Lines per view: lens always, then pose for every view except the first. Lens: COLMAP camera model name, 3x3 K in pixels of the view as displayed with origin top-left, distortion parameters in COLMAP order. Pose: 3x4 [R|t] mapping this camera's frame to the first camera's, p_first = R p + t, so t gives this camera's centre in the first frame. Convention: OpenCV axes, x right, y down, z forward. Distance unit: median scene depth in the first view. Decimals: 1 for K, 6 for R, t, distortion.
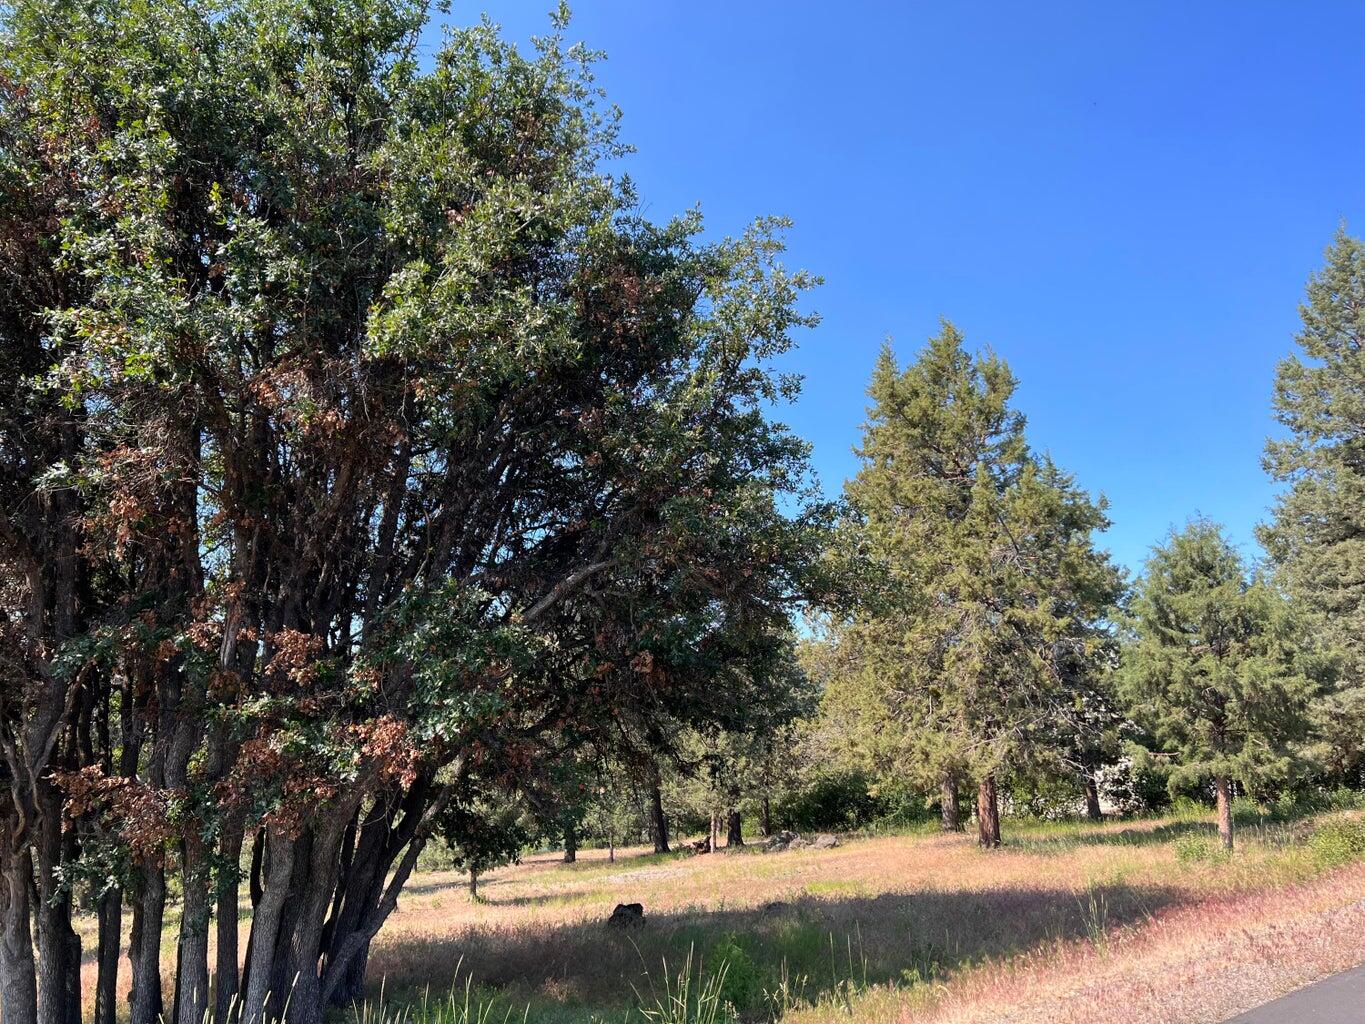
lens RADIAL K [[1044.0, 0, 692.5], [0, 1044.0, 523.6], [0, 0, 1]] dist [0.066938, -0.077553]
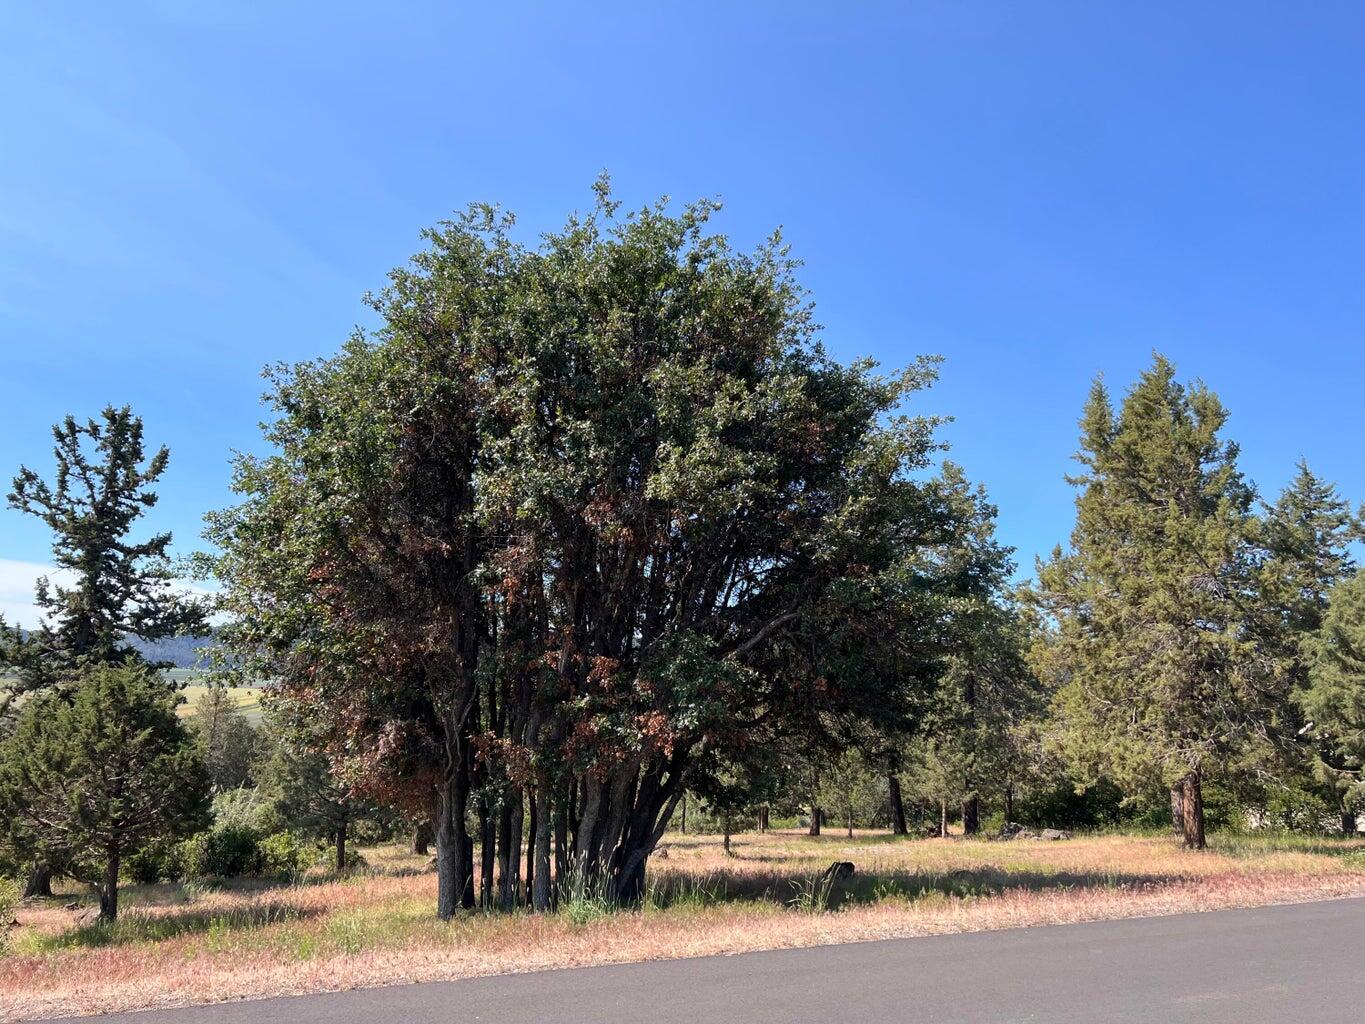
lens RADIAL K [[1044.0, 0, 690.4], [0, 1044.0, 507.3], [0, 0, 1]] dist [0.066938, -0.077553]
pose [[0.968140, 0.000831, -0.250408, 0.088101], [-0.000809, 1.000000, 0.000193, -0.070789], [0.250408, 0.000015, 0.968140, -0.295897]]
